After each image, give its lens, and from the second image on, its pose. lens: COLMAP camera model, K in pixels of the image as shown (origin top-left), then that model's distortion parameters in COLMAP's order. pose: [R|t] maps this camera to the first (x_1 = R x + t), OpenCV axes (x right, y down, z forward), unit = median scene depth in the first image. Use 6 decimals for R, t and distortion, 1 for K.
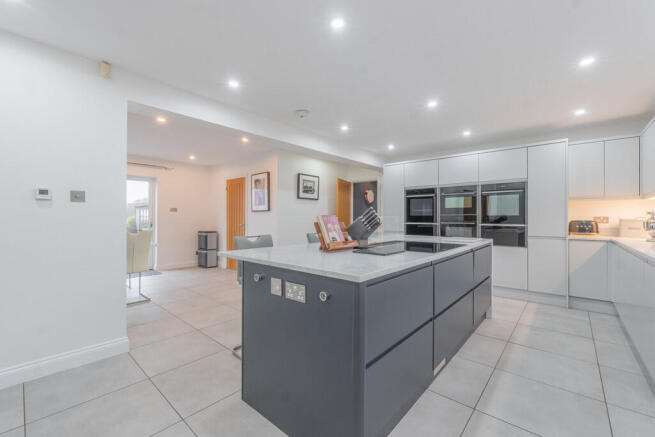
lens RADIAL K [[275.5, 0, 327.7], [0, 275.5, 219.2], [0, 0, 1]] dist [-0.001211, -0.000464]
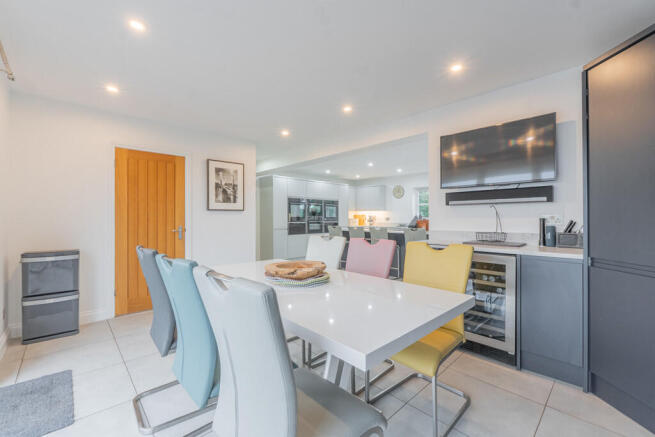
lens RADIAL K [[275.5, 0, 328.2], [0, 275.5, 217.3], [0, 0, 1]] dist [-0.001211, -0.000464]
pose [[0.076562, -0.003445, 0.997059, -1.003654], [-0.006114, 0.999974, 0.003925, -0.015373], [-0.997046, -0.006396, 0.076539, 0.663578]]
